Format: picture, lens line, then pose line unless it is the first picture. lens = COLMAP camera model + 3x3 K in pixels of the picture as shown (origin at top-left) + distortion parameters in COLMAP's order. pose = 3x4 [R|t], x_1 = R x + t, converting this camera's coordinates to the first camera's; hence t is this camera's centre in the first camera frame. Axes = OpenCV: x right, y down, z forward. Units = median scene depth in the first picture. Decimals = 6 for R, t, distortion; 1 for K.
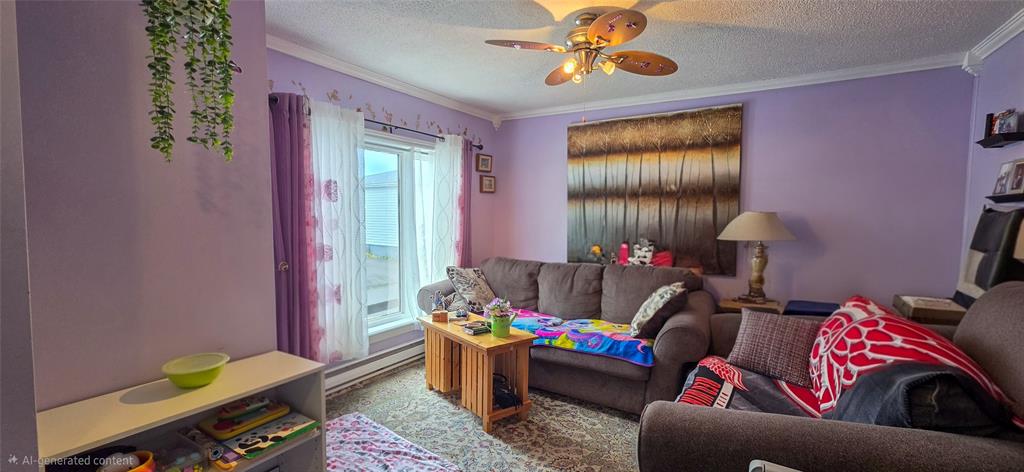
lens RADIAL K [[412.8, 0, 512.6], [0, 412.8, 241.5], [0, 0, 1]] dist [0.001384, 0.000009]
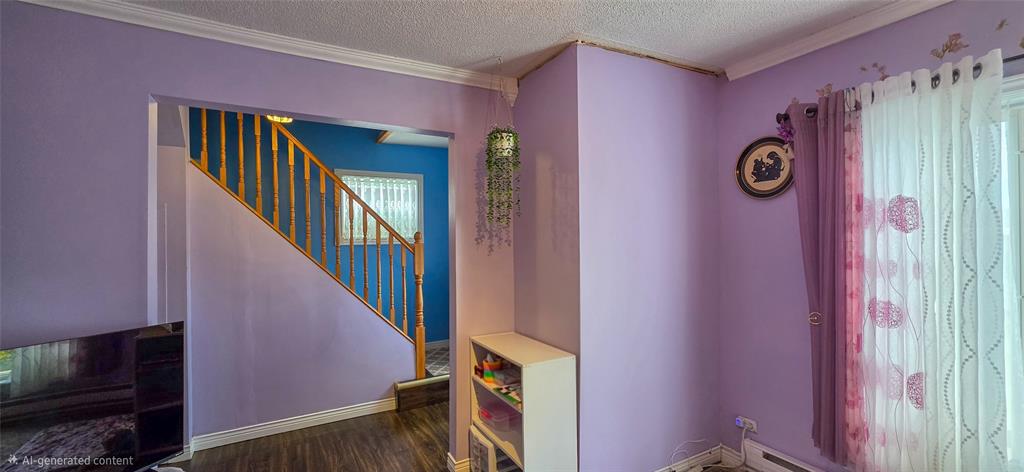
lens RADIAL K [[412.8, 0, 512.9], [0, 412.8, 231.0], [0, 0, 1]] dist [0.001384, 0.000009]
pose [[-0.470070, 0.001996, -0.882627, 0.394777], [-0.044092, 0.998696, 0.025741, -0.093506], [0.881527, 0.051017, -0.469369, 0.812451]]
